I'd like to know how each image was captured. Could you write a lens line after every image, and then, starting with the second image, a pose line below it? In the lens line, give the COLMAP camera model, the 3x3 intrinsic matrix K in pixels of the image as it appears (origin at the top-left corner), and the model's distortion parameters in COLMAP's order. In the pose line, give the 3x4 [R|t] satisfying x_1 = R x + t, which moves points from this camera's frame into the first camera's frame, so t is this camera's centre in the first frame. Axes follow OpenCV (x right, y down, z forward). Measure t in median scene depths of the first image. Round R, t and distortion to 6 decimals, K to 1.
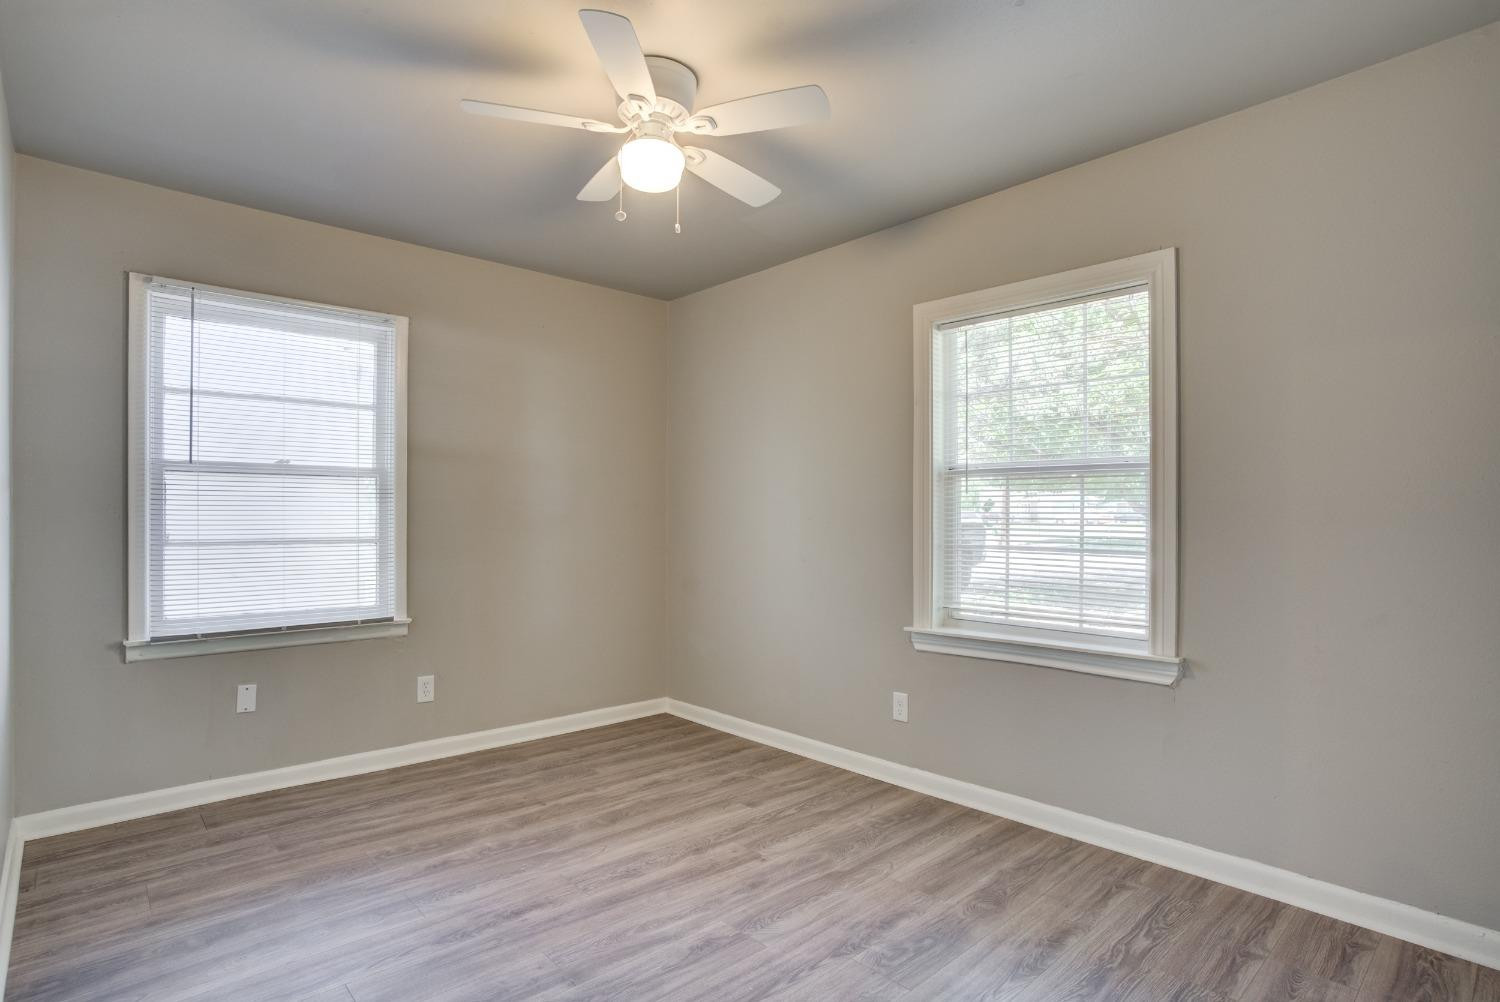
lens RADIAL K [[777.2, 0, 744.9], [0, 777.2, 503.1], [0, 0, 1]] dist [-0.067083, 0.035764]
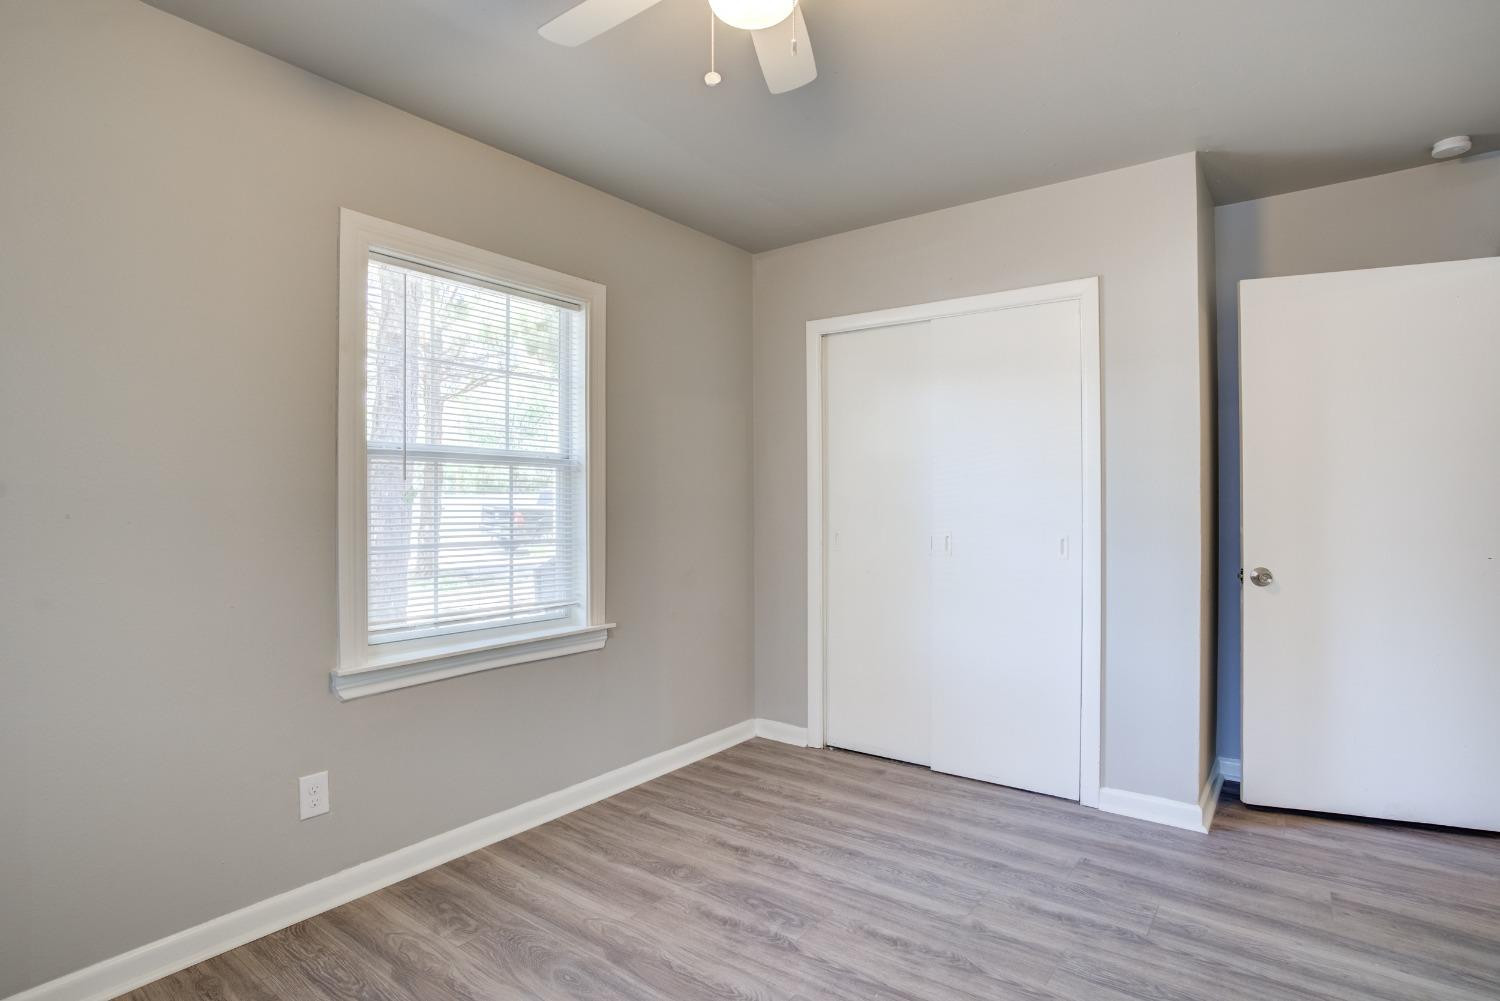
lens RADIAL K [[777.2, 0, 744.9], [0, 777.2, 502.6], [0, 0, 1]] dist [-0.067083, 0.035764]
pose [[-0.194554, -0.002039, 0.980890, -0.670833], [-0.017273, 0.999850, -0.001347, 0.006916], [-0.980740, -0.017205, -0.194560, 1.001778]]
